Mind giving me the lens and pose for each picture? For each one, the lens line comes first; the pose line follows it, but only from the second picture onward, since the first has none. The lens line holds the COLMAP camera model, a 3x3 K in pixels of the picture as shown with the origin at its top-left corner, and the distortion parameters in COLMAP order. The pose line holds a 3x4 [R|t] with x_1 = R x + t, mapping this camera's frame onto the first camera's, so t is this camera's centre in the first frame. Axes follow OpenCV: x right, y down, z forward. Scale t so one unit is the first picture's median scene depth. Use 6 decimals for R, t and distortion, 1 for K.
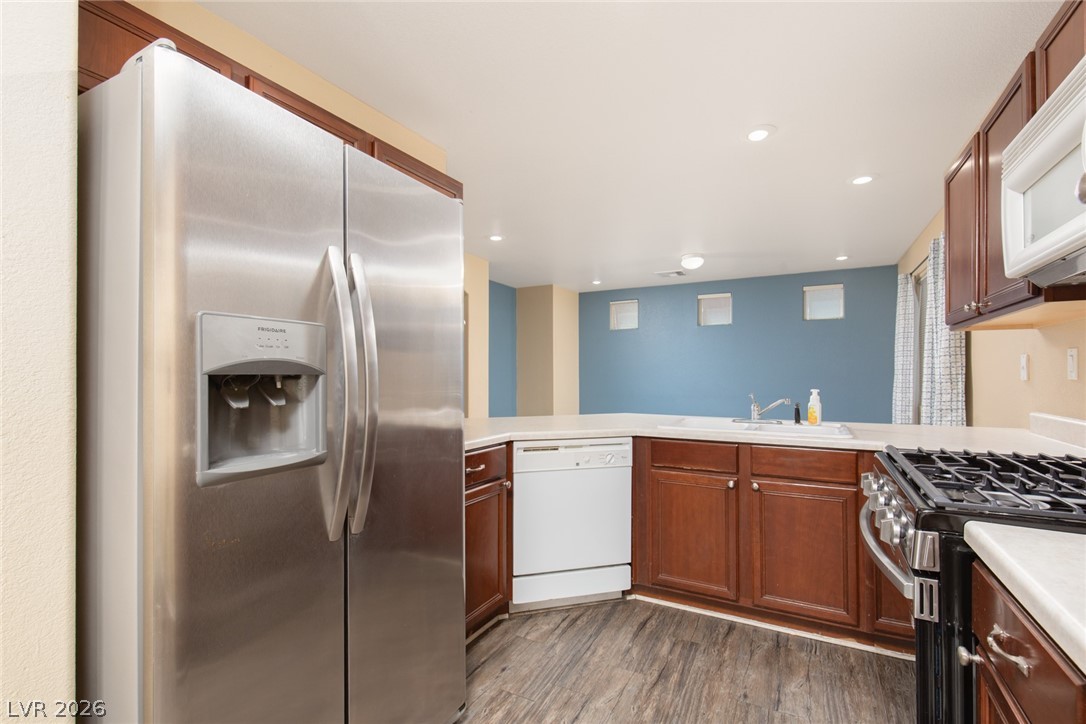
lens RADIAL K [[491.6, 0, 542.8], [0, 491.6, 369.0], [0, 0, 1]] dist [0.001631, 0.000605]
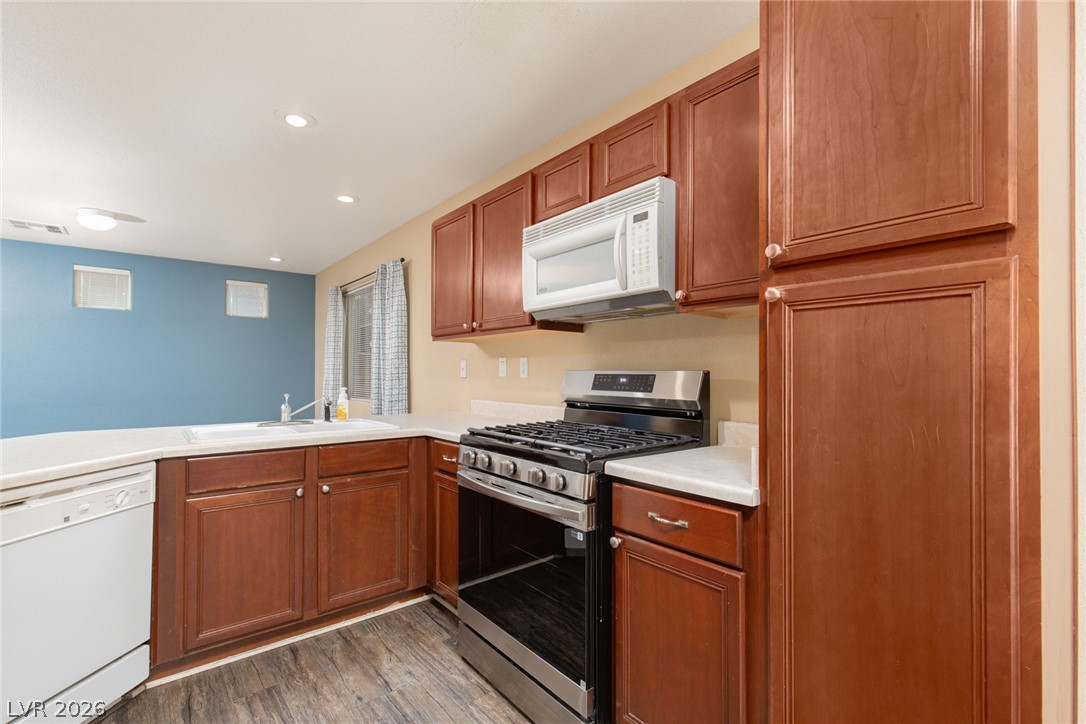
lens RADIAL K [[489.9, 0, 547.6], [0, 489.9, 367.1], [0, 0, 1]] dist [0.008282, -0.000060]
pose [[0.378089, 0.012054, 0.925691, -0.295588], [-0.010690, 0.999905, -0.008654, 0.001924], [-0.925708, -0.006624, 0.378182, 0.223900]]
